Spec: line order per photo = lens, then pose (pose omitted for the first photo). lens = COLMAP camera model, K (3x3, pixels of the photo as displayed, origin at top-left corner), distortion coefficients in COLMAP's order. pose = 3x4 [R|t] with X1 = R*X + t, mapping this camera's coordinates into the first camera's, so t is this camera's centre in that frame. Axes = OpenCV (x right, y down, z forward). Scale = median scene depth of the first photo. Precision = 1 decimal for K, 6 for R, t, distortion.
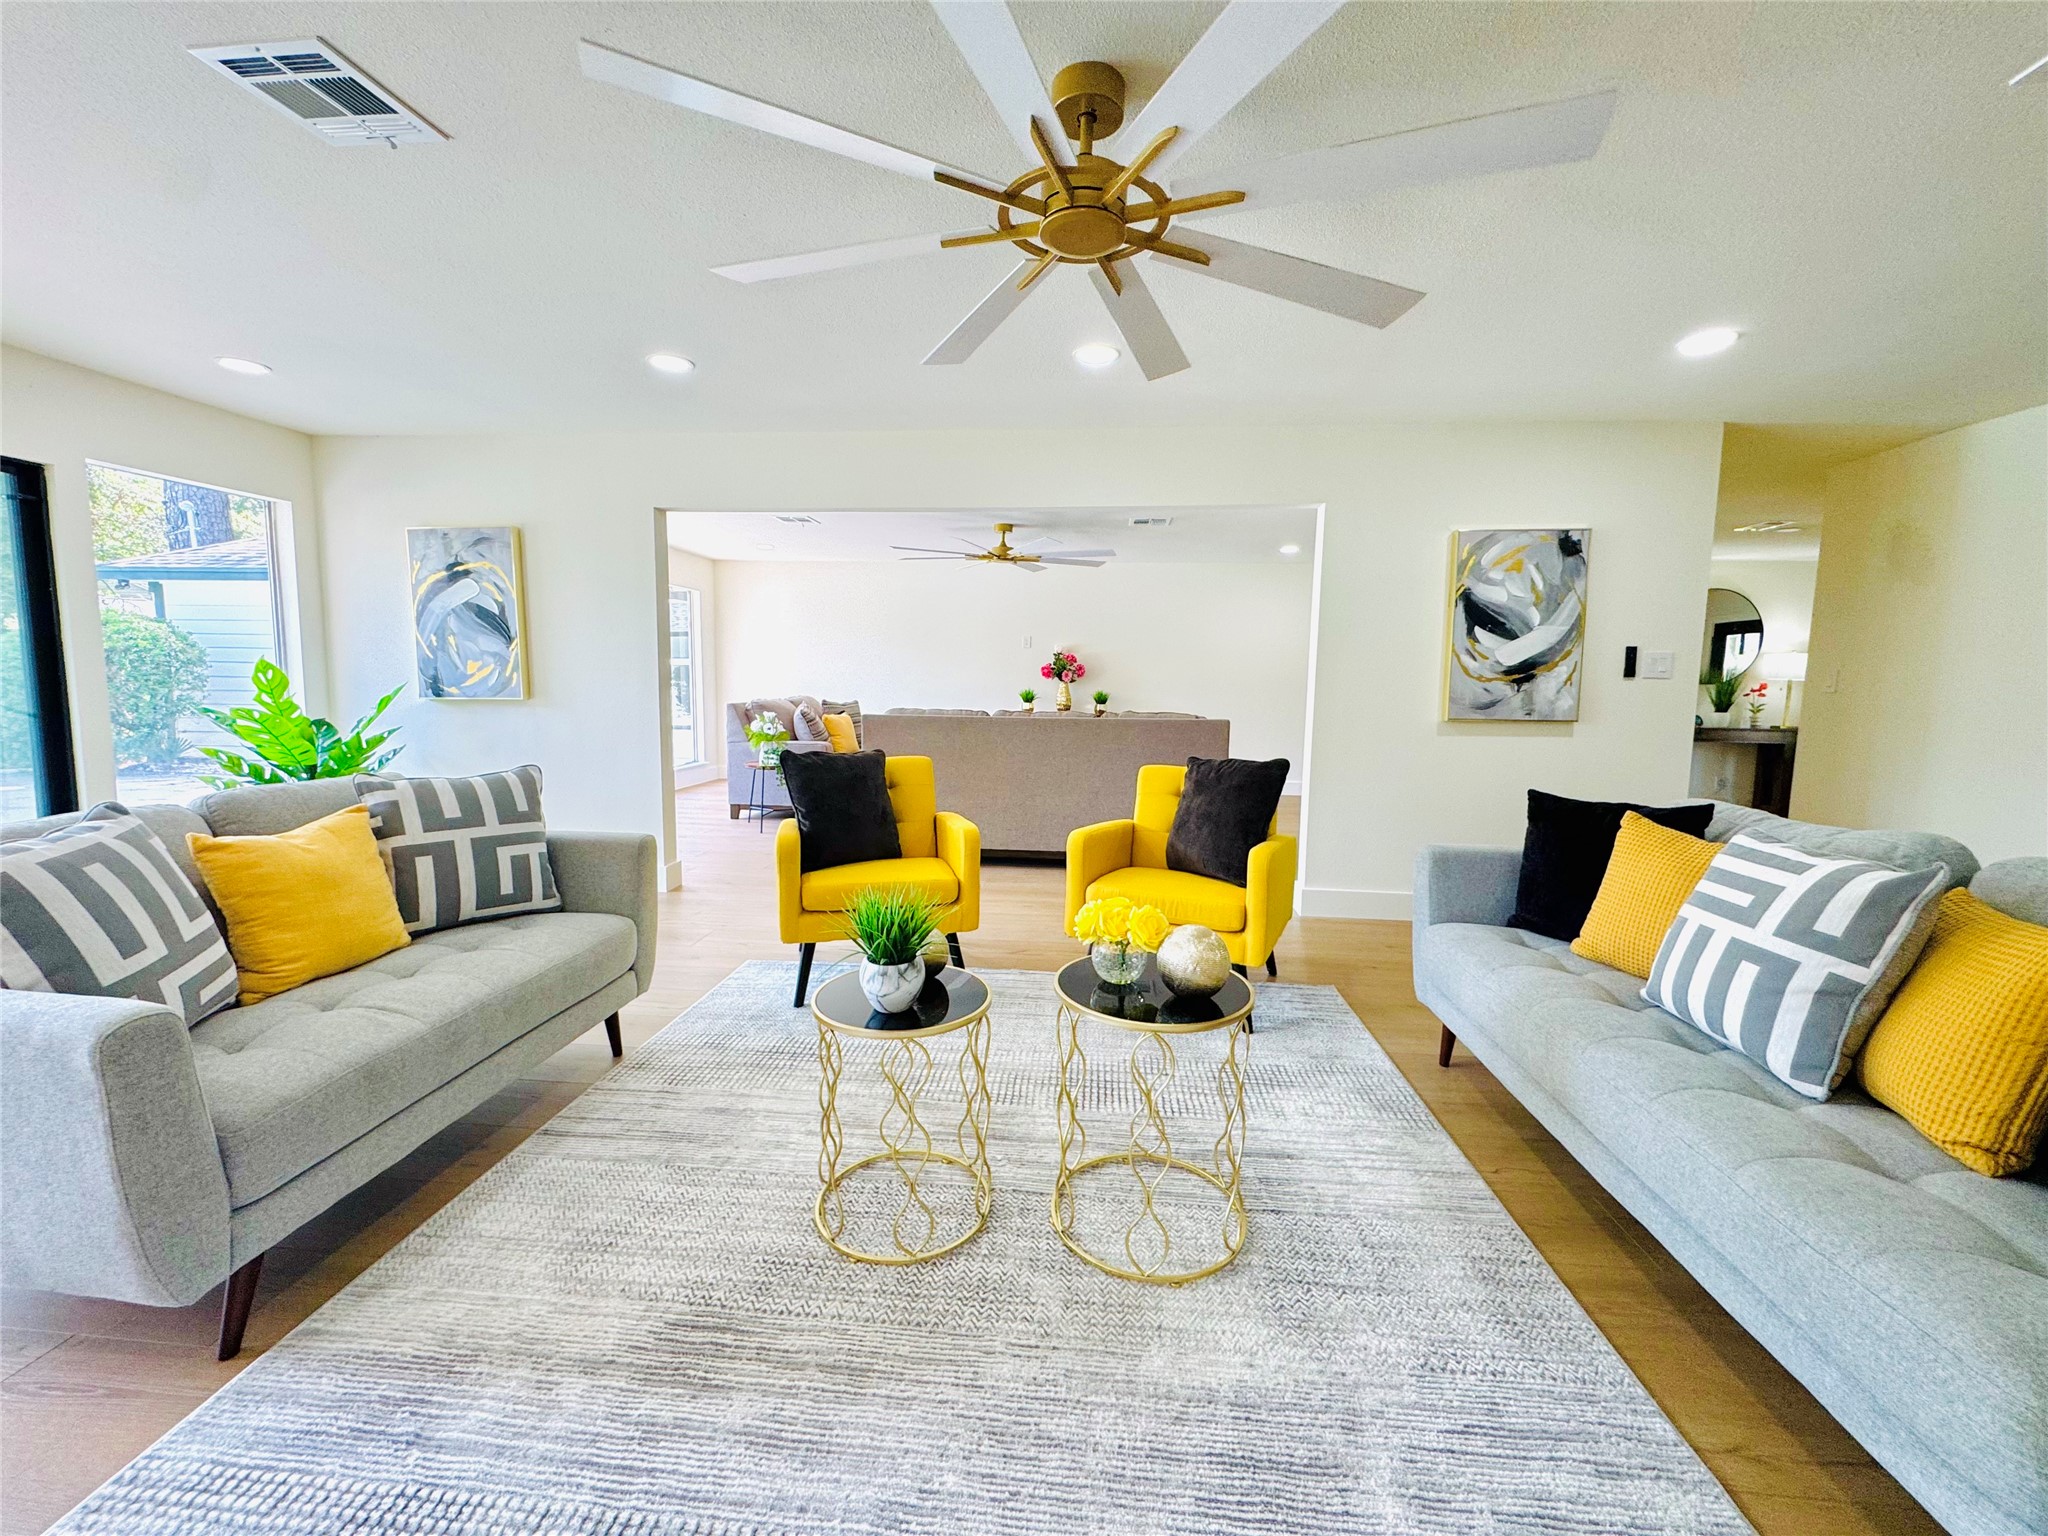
lens RADIAL K [[814.8, 0, 1026.6], [0, 814.8, 763.5], [0, 0, 1]] dist [-0.001145, 0.000044]
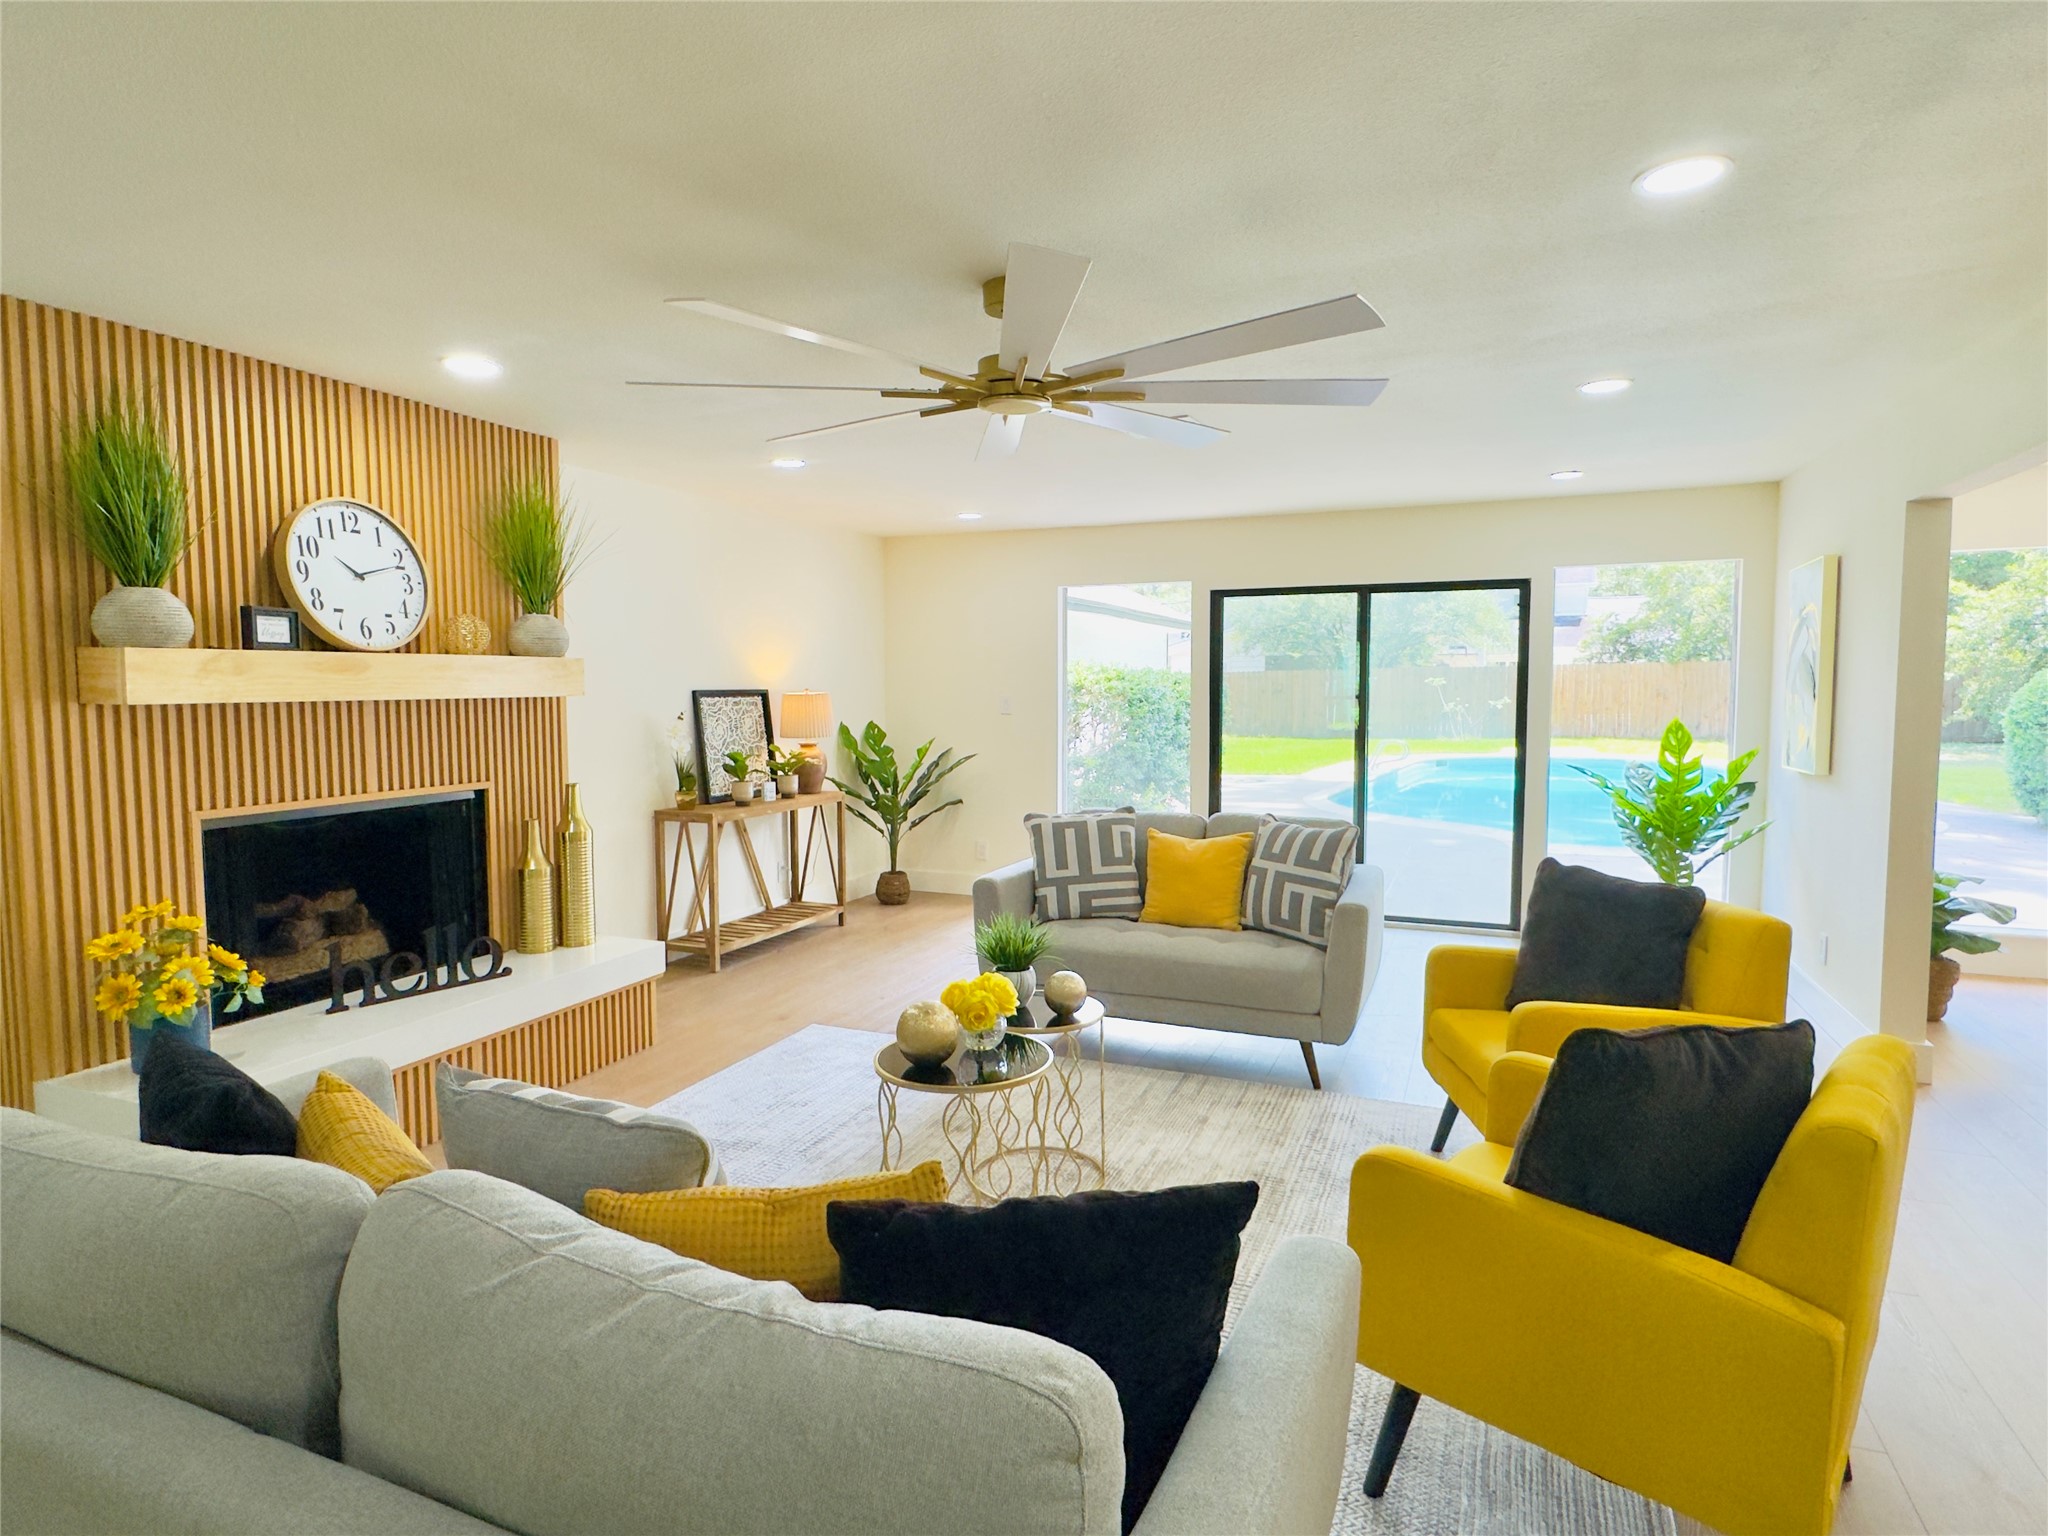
lens RADIAL K [[1117.4, 0, 1024.0], [0, 1117.4, 768.0], [0, 0, 1]] dist [-0.001855, 0.000404]
pose [[-0.295175, 0.060127, -0.953549, 1.157646], [-0.102266, 0.990296, 0.094101, -0.200866], [0.949955, 0.125291, -0.286162, 1.085123]]
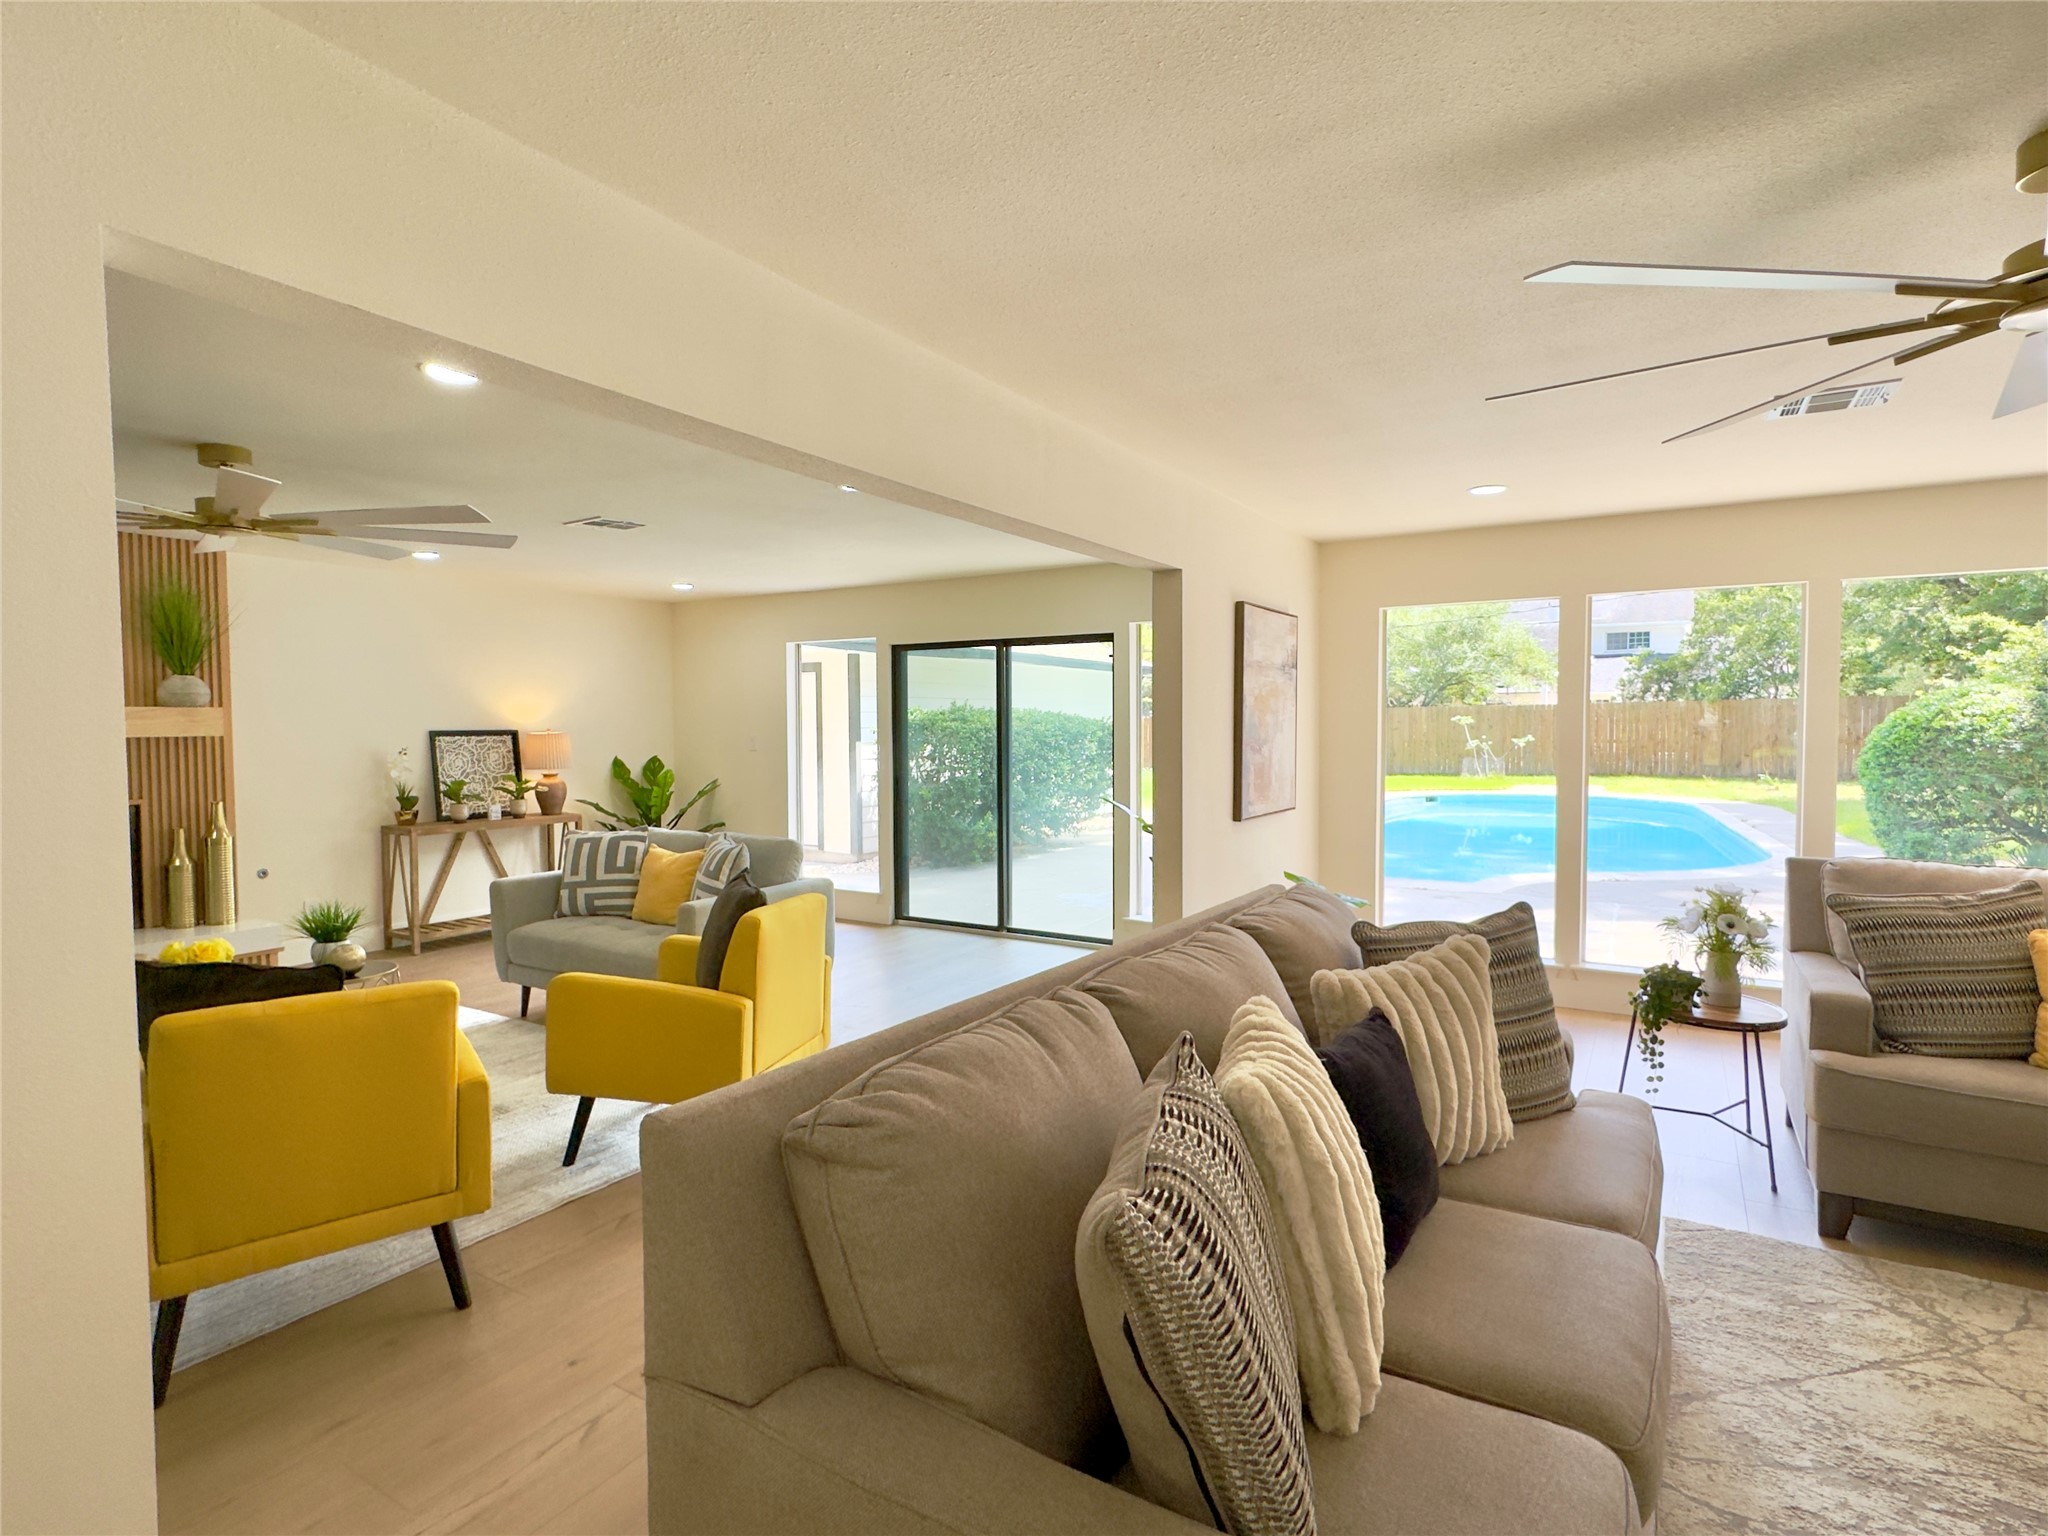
lens RADIAL K [[1051.5, 0, 1024.2], [0, 1051.5, 761.1], [0, 0, 1]] dist [-0.003097, 0.000251]
pose [[-0.437239, 0.022130, -0.899073, 0.911369], [-0.097172, 0.992682, 0.071691, -0.350970], [0.894080, 0.118711, -0.431889, 2.418818]]
